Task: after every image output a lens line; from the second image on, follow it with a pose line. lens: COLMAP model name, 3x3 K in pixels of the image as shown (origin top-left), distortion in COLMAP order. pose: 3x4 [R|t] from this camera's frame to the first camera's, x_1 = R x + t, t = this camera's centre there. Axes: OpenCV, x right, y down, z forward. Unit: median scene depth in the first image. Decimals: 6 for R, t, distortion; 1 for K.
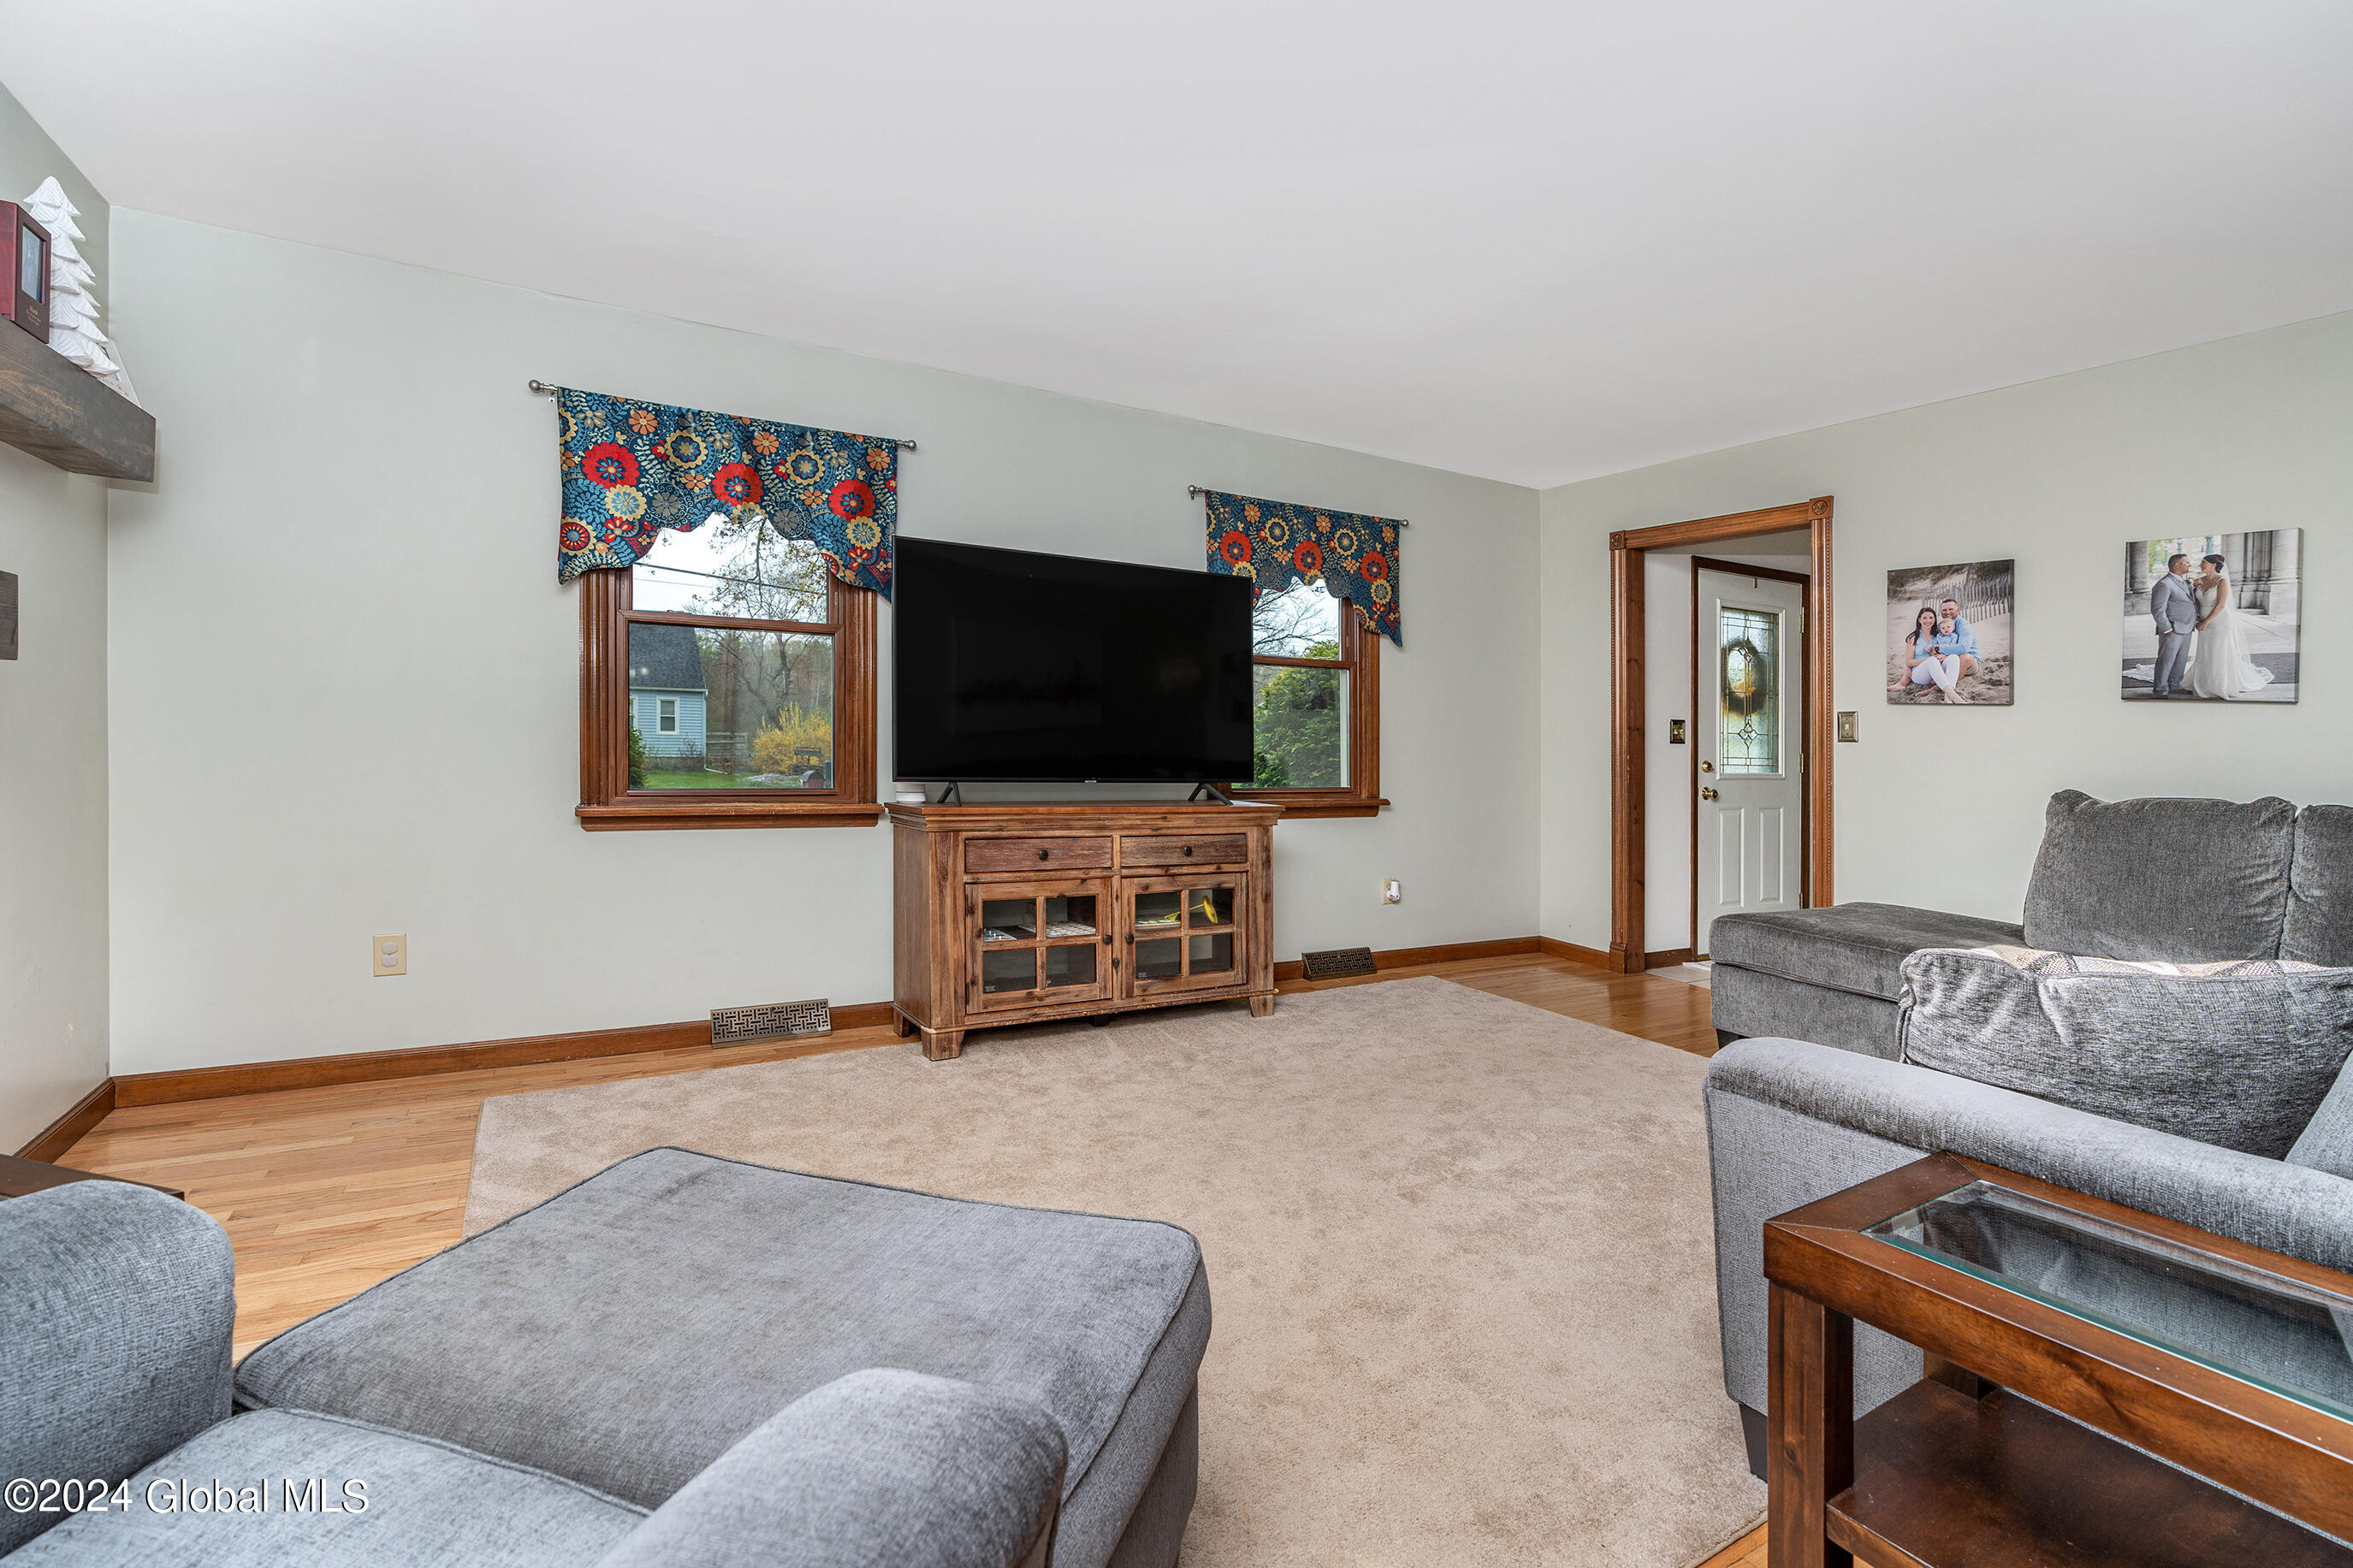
lens RADIAL K [[1085.0, 0, 1221.4], [0, 1085.0, 806.2], [0, 0, 1]] dist [-0.003633, 0.003488]
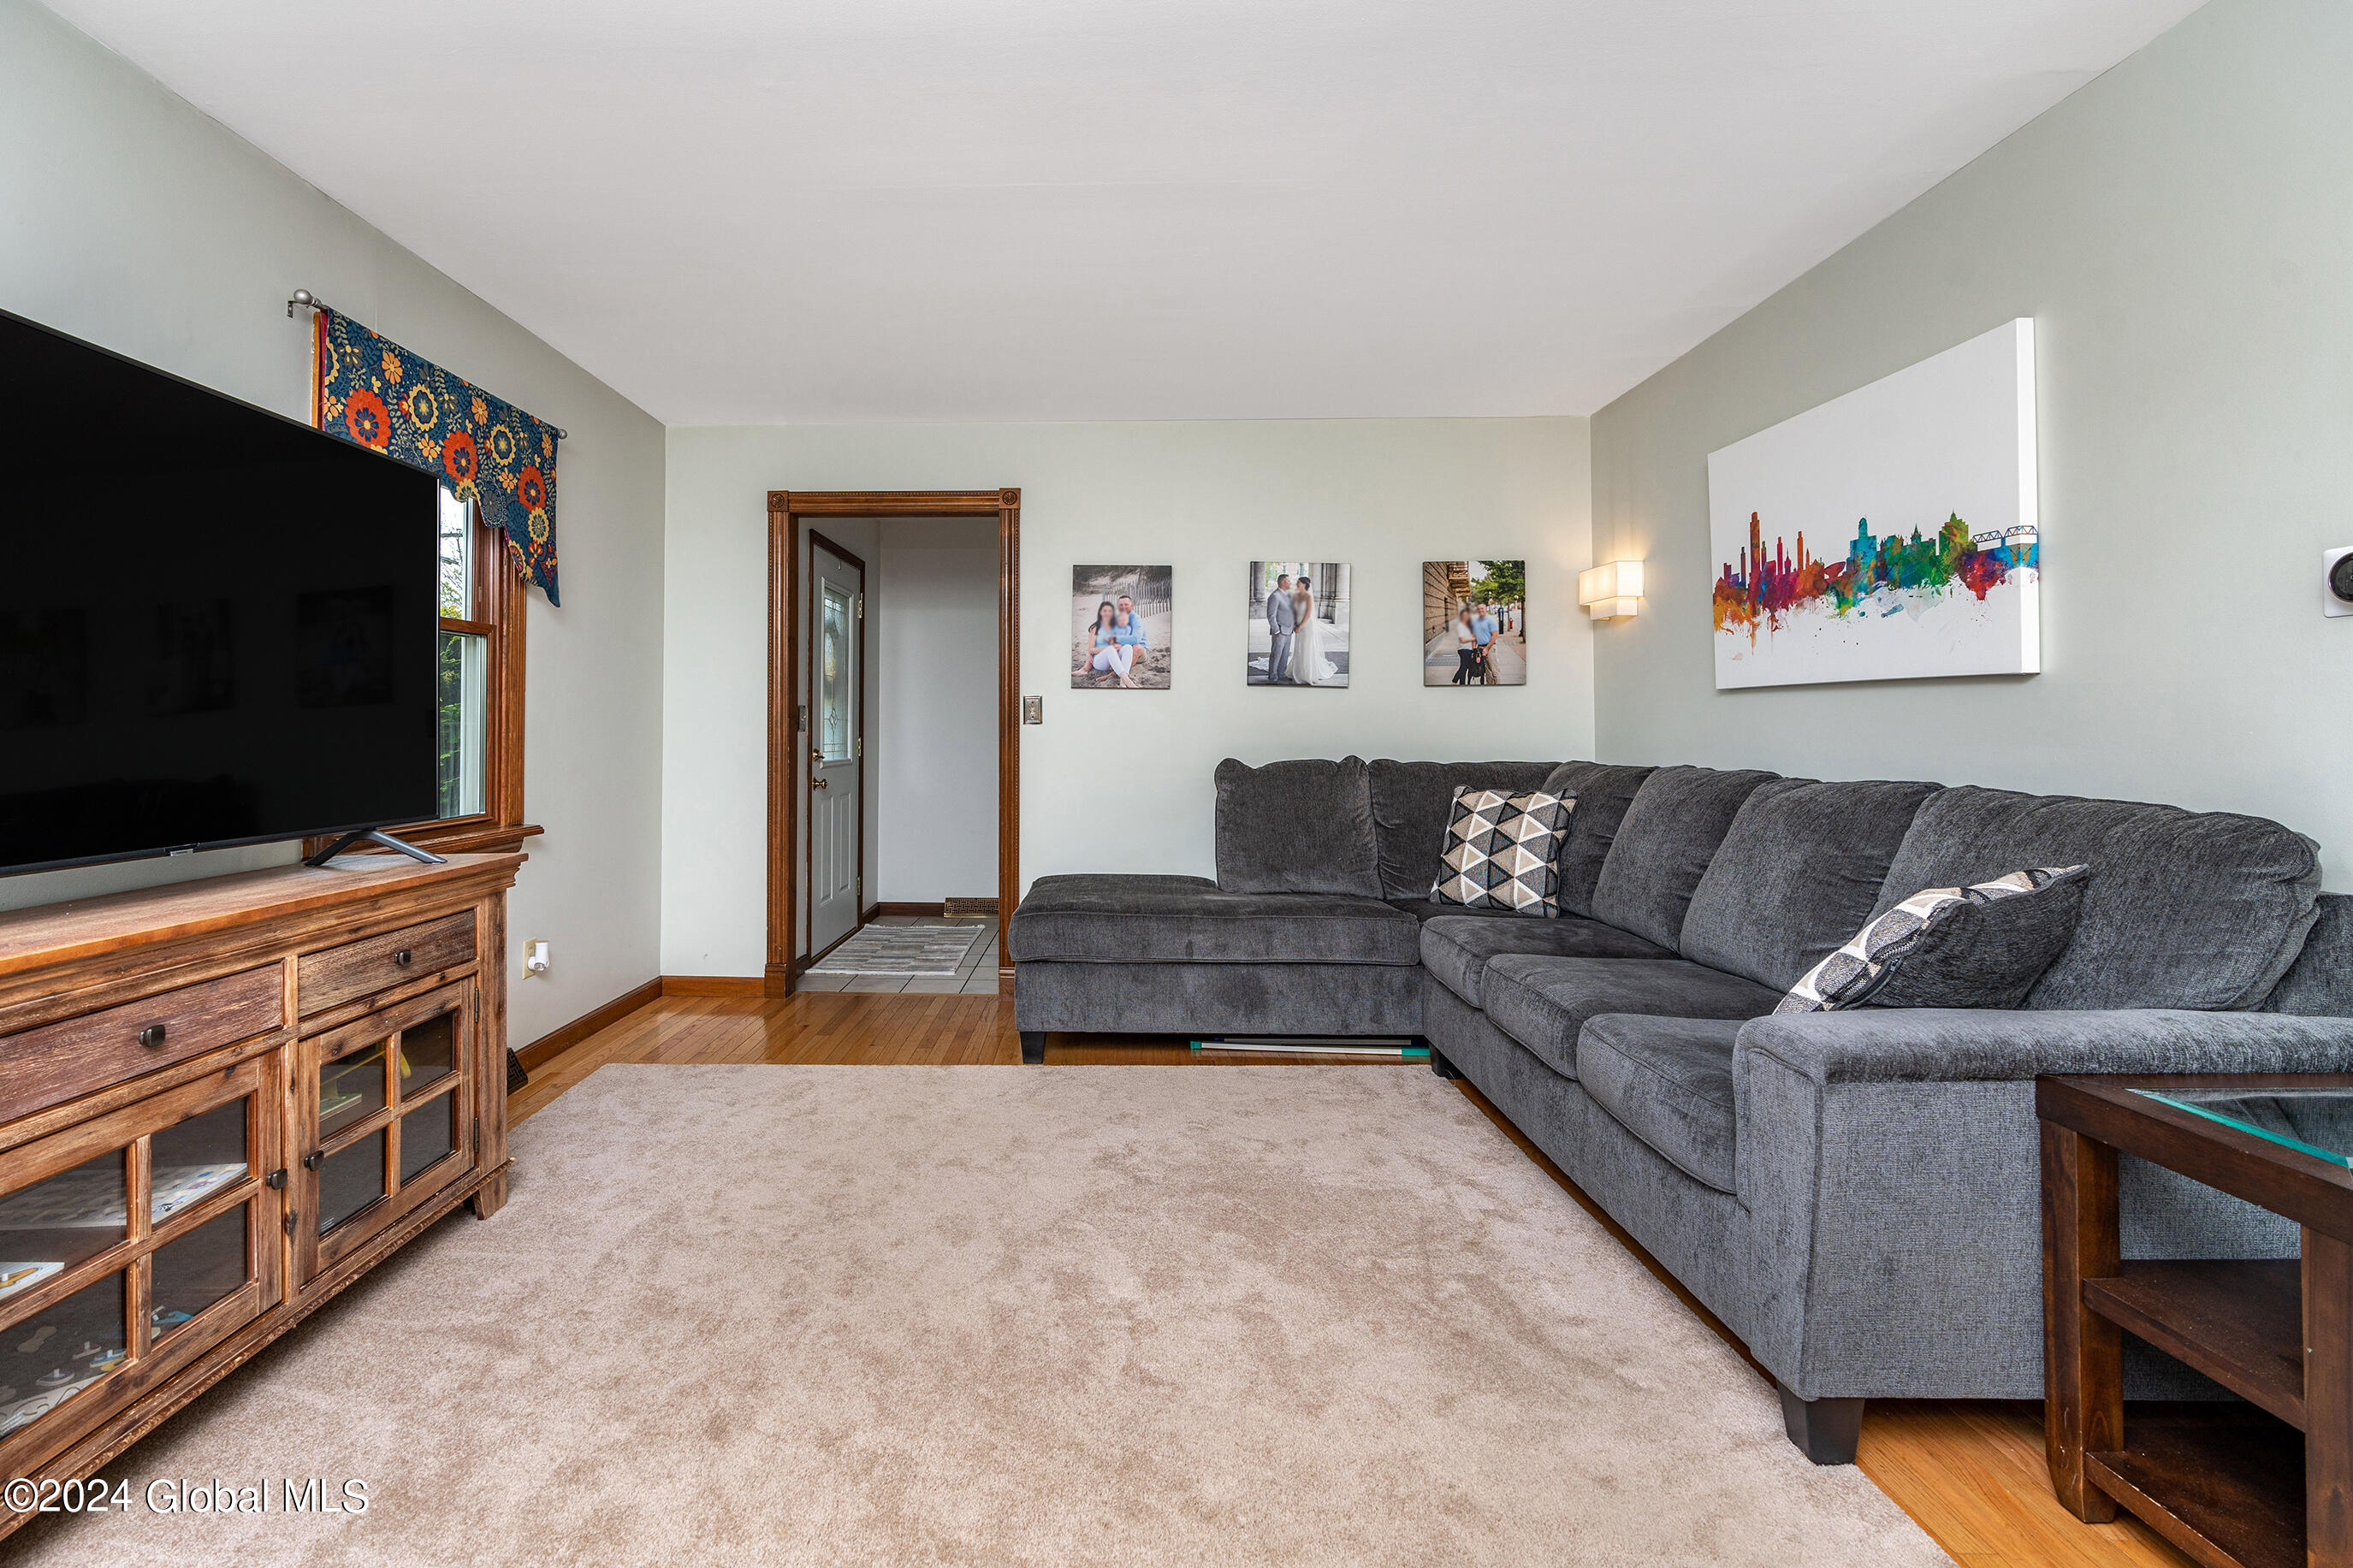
lens RADIAL K [[1085.0, 0, 1098.8], [0, 1085.0, 720.1], [0, 0, 1]] dist [-0.003633, 0.003488]
pose [[0.550604, -0.023645, 0.834432, -0.290265], [0.077864, 0.996695, -0.023136, -0.037906], [-0.831128, 0.077711, 0.550625, 0.411407]]
